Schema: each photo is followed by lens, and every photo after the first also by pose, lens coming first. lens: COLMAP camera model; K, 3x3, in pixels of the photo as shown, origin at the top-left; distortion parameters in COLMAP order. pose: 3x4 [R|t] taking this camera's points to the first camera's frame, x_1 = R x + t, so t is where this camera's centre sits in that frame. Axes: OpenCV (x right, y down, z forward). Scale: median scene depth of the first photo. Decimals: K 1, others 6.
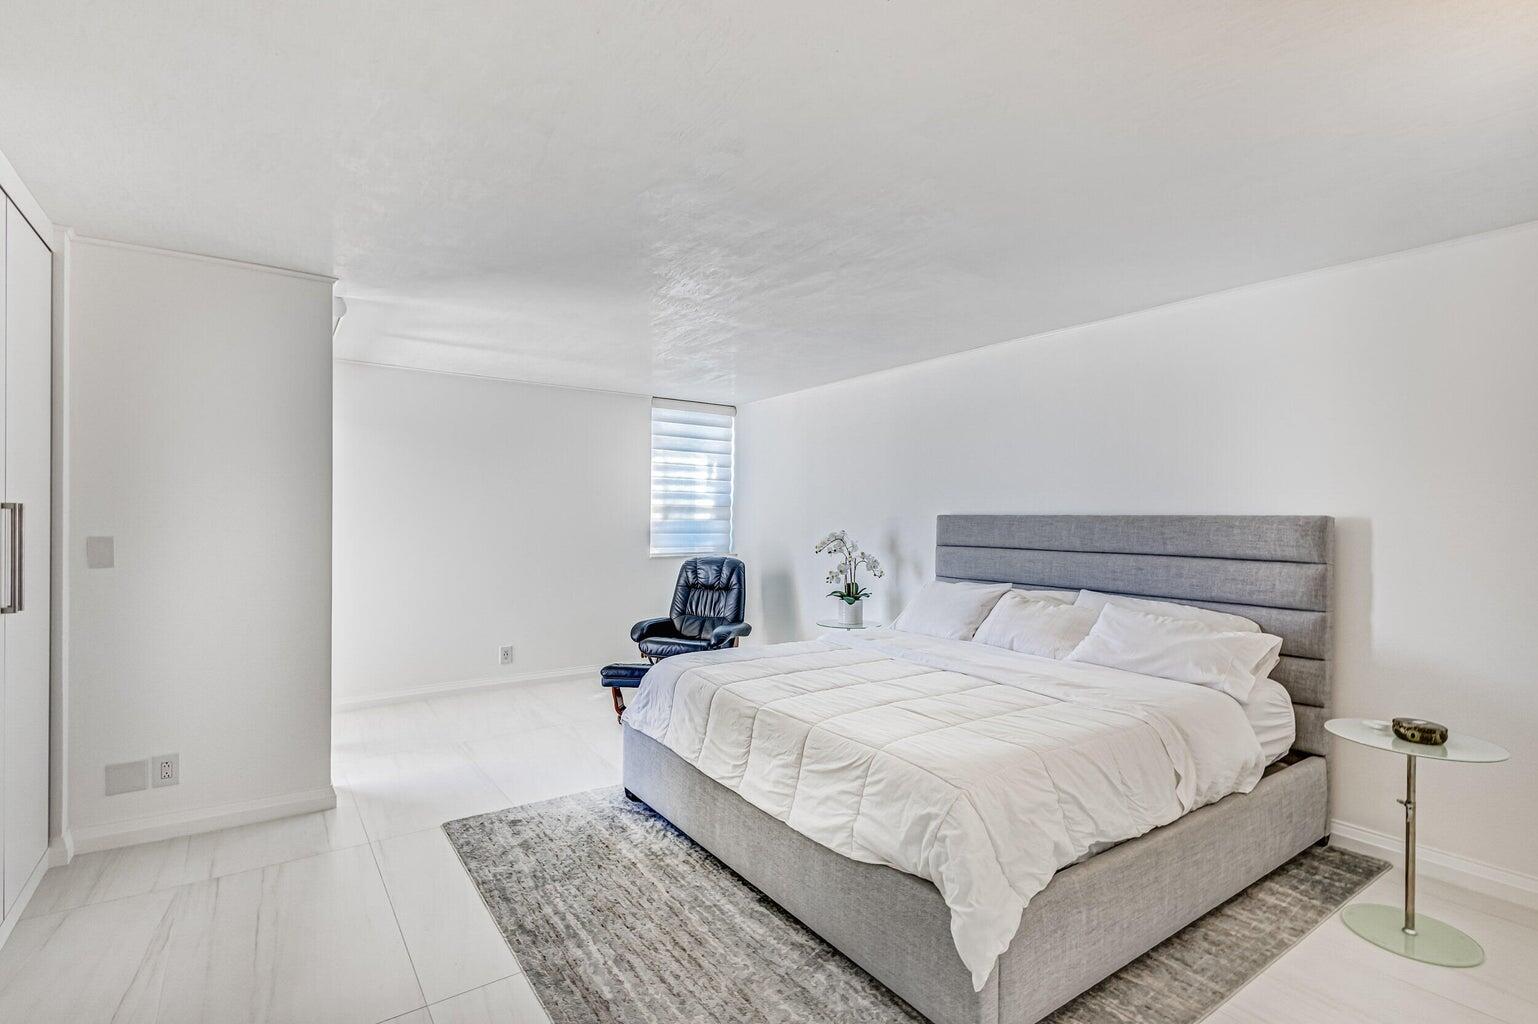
lens RADIAL K [[727.4, 0, 762.3], [0, 727.4, 513.1], [0, 0, 1]] dist [0.008613, -0.005323]
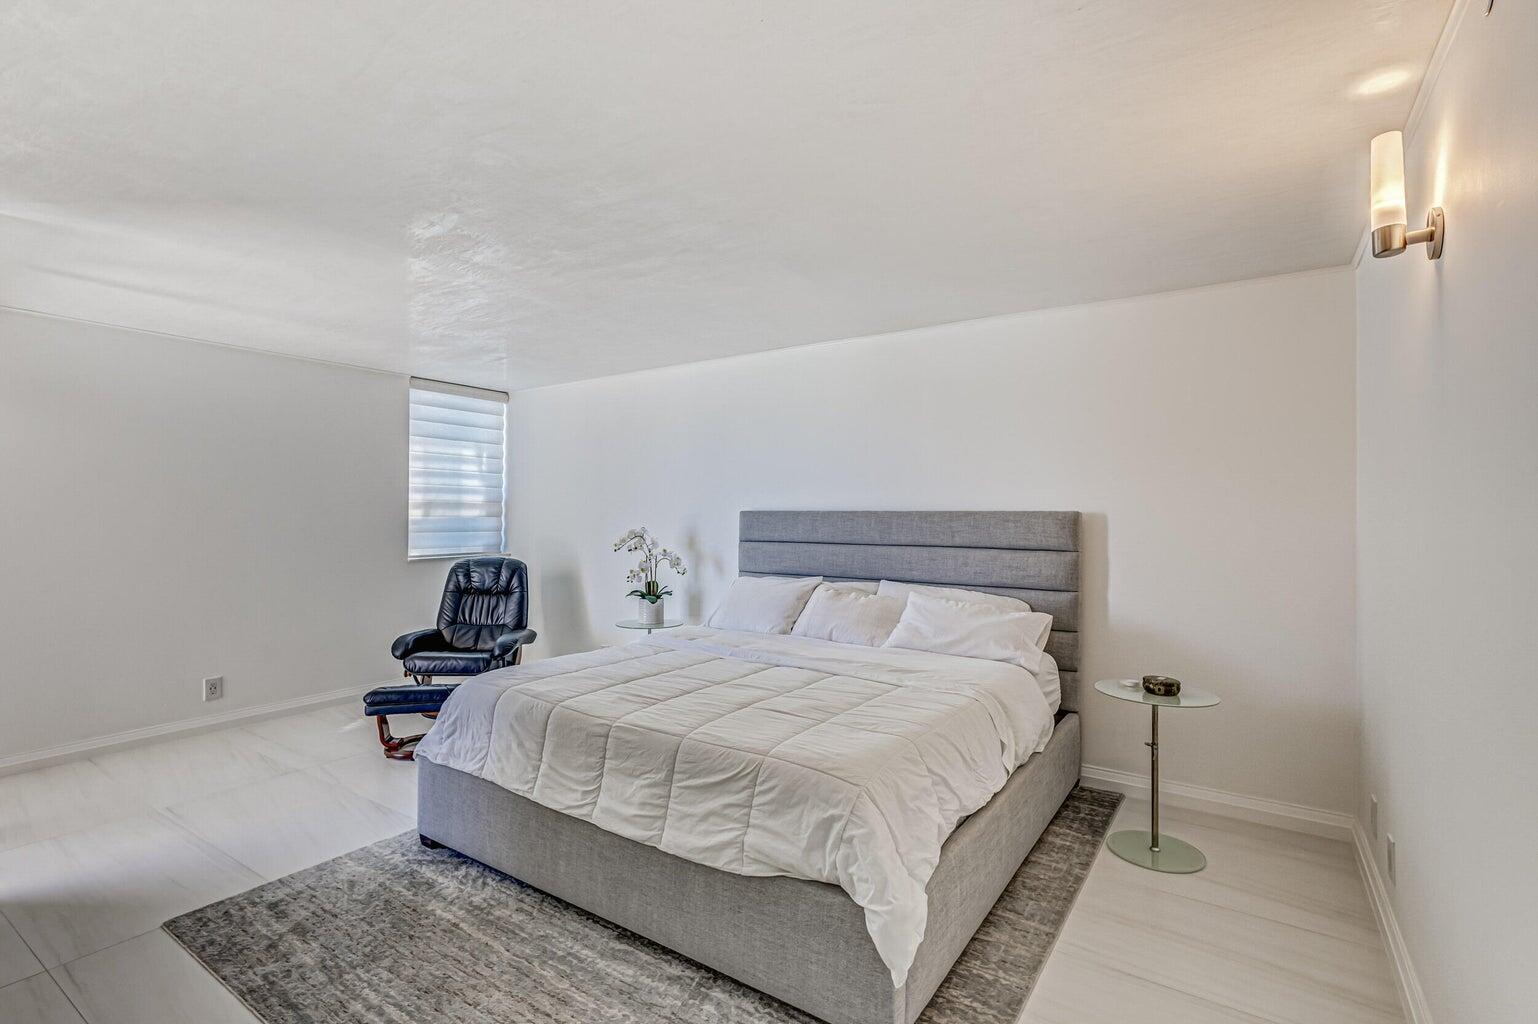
lens RADIAL K [[723.5, 0, 775.2], [0, 723.5, 505.6], [0, 0, 1]] dist [0.010926, -0.004984]
pose [[0.932472, -0.000442, 0.361242, -0.132545], [0.001581, 0.999995, -0.002858, -0.003524], [-0.361239, 0.003236, 0.932468, 0.074562]]
